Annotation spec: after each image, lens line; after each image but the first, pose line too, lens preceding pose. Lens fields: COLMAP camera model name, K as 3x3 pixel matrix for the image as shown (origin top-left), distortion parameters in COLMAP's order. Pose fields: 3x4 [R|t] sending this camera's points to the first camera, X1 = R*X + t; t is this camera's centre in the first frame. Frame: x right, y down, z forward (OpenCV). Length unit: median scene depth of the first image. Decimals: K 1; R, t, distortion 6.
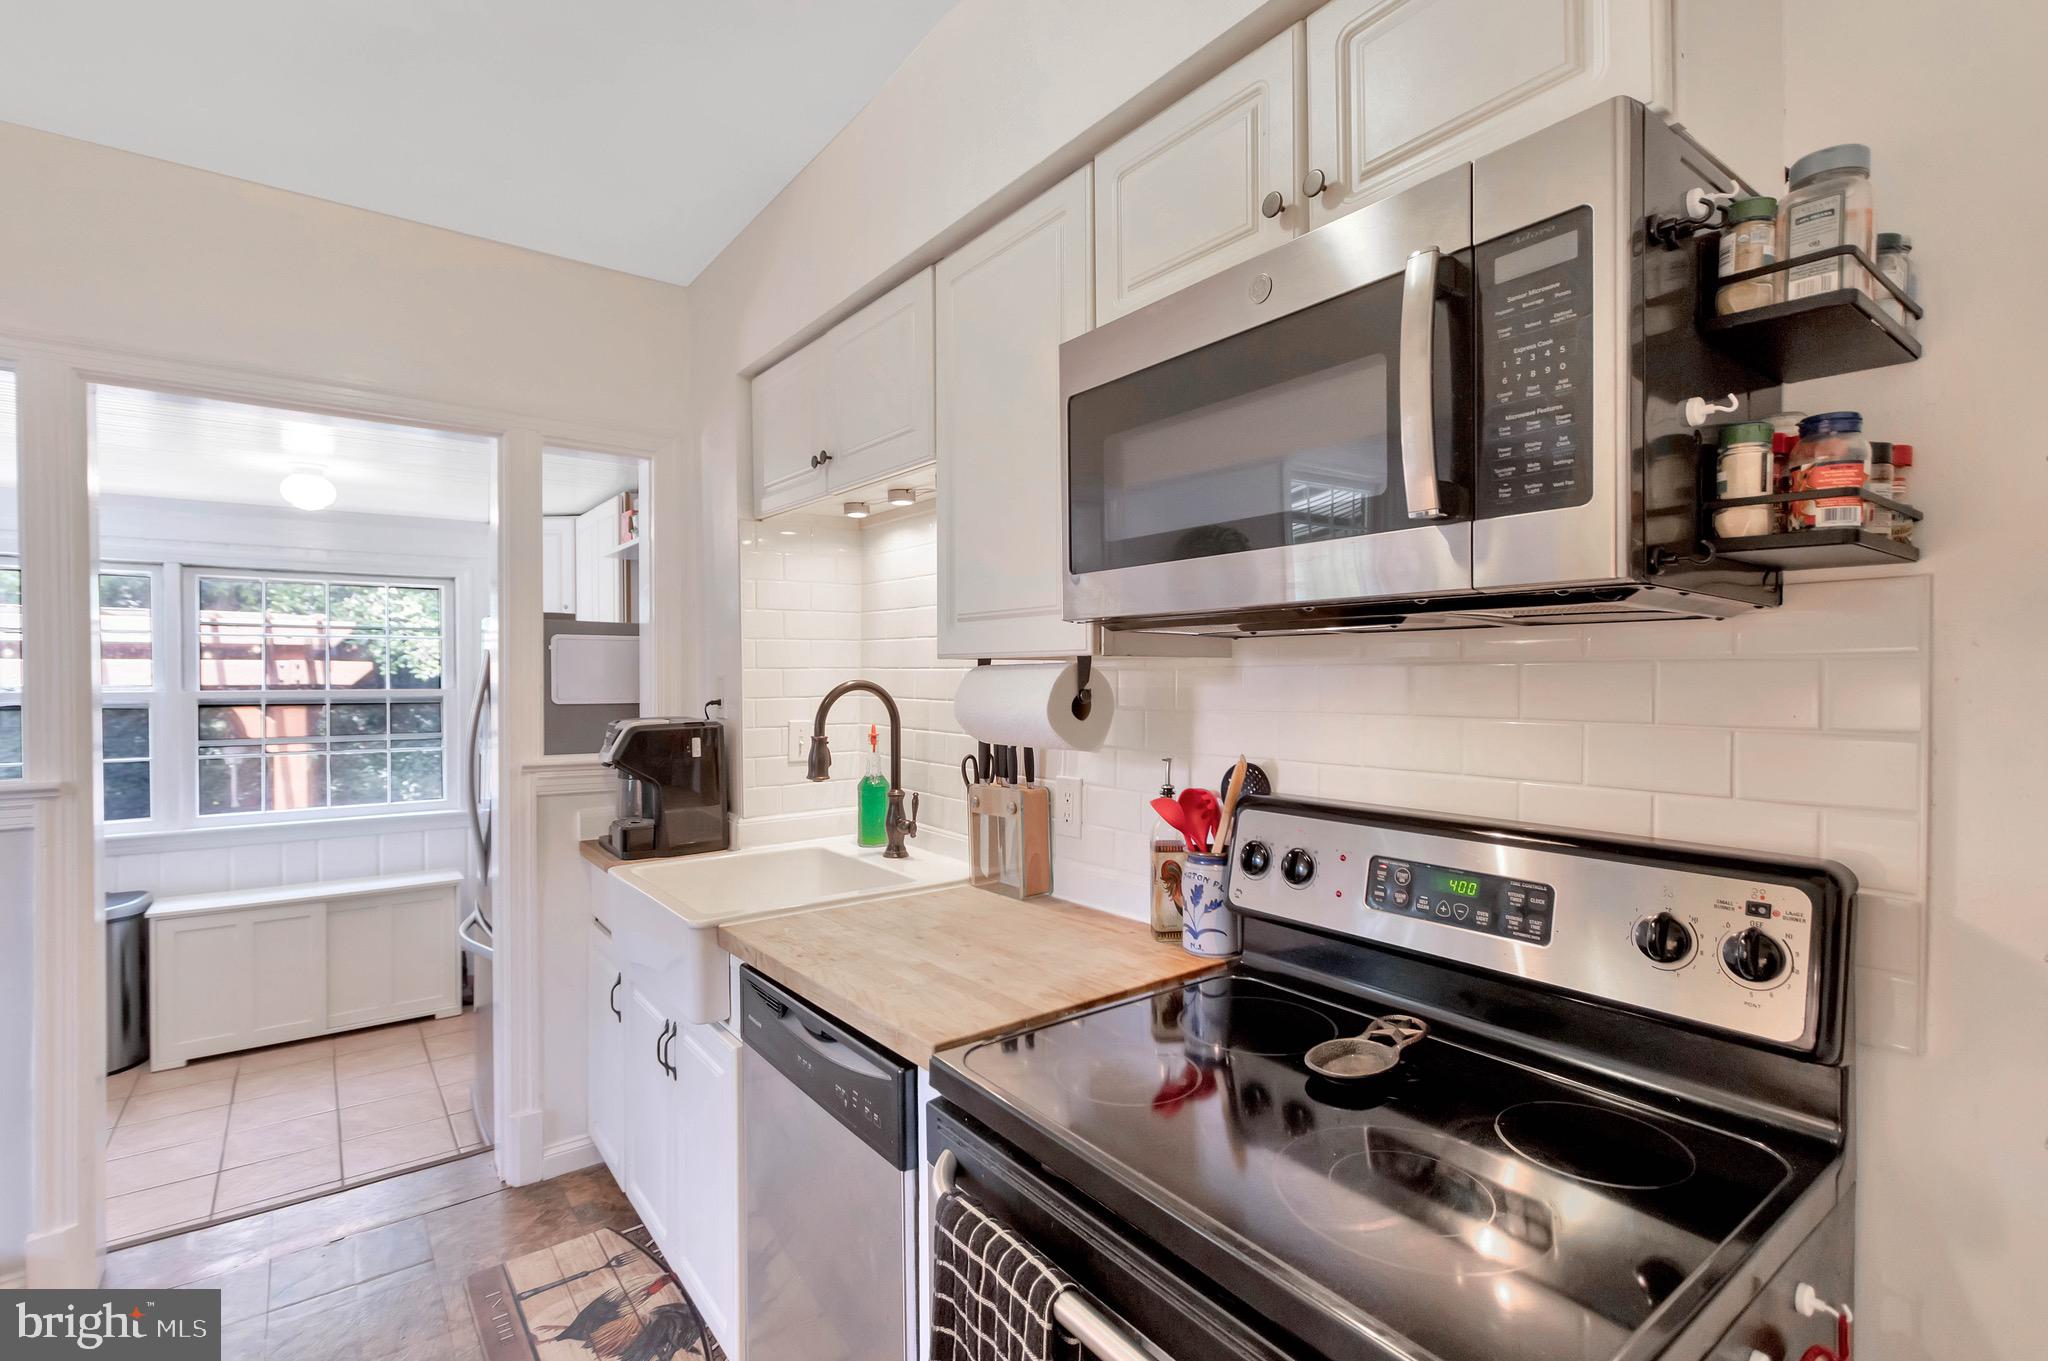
lens RADIAL K [[958.7, 0, 1027.9], [0, 958.7, 677.9], [0, 0, 1]] dist [0.000219, 0.000103]
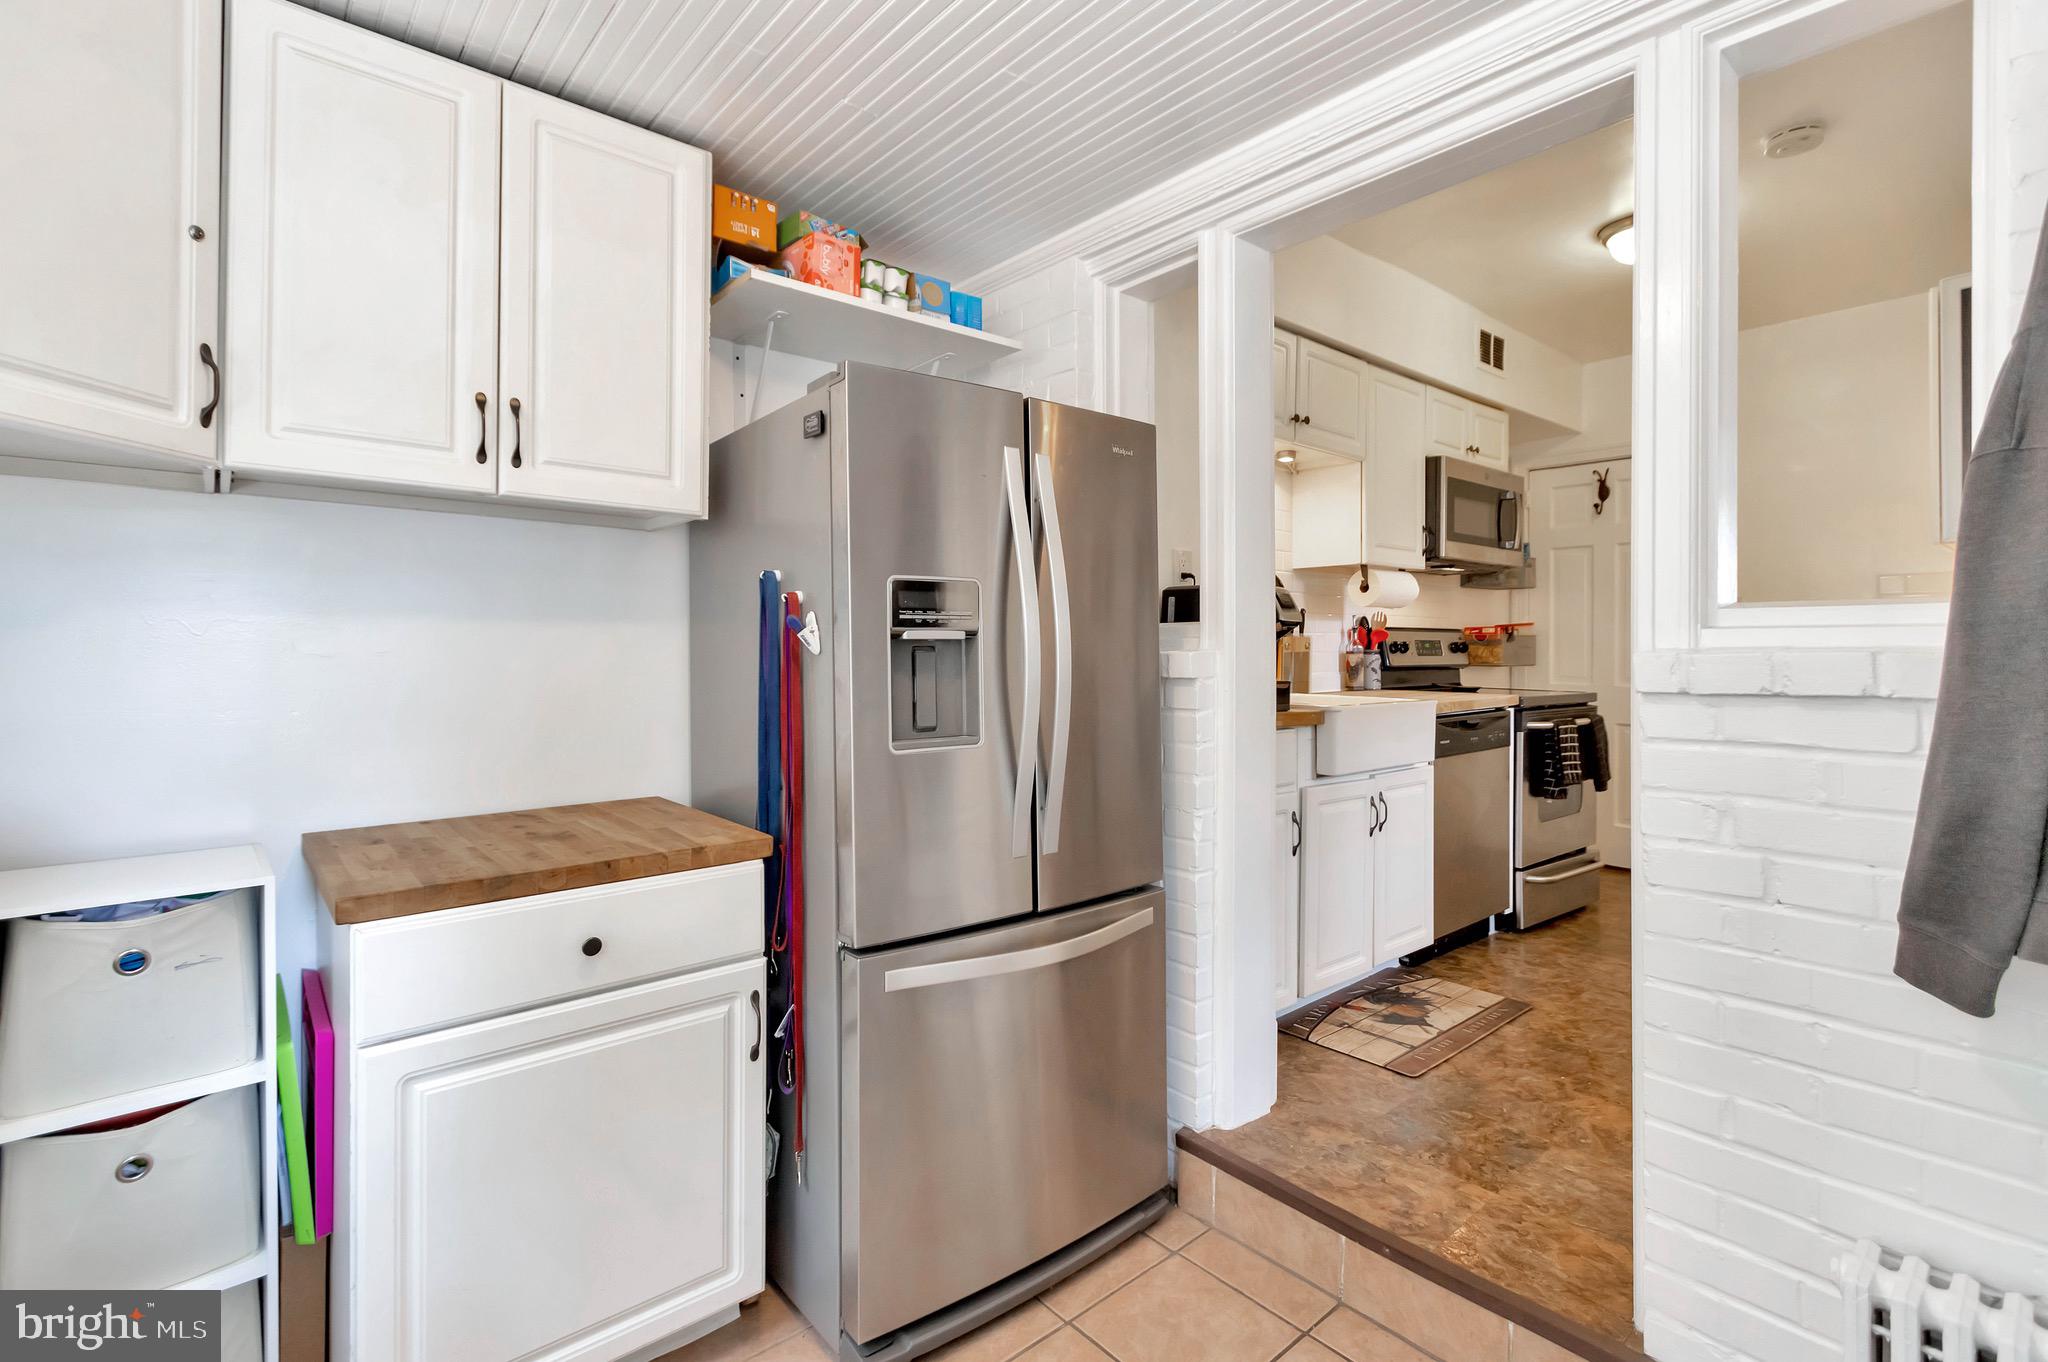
lens RADIAL K [[951.1, 0, 1029.1], [0, 951.1, 651.6], [0, 0, 1]] dist [0.000825, 0.000030]
pose [[-0.066352, 0.004489, 0.997786, -1.750090], [0.007479, 0.999964, -0.004002, 0.143739], [-0.997768, 0.007196, -0.066383, 1.598410]]
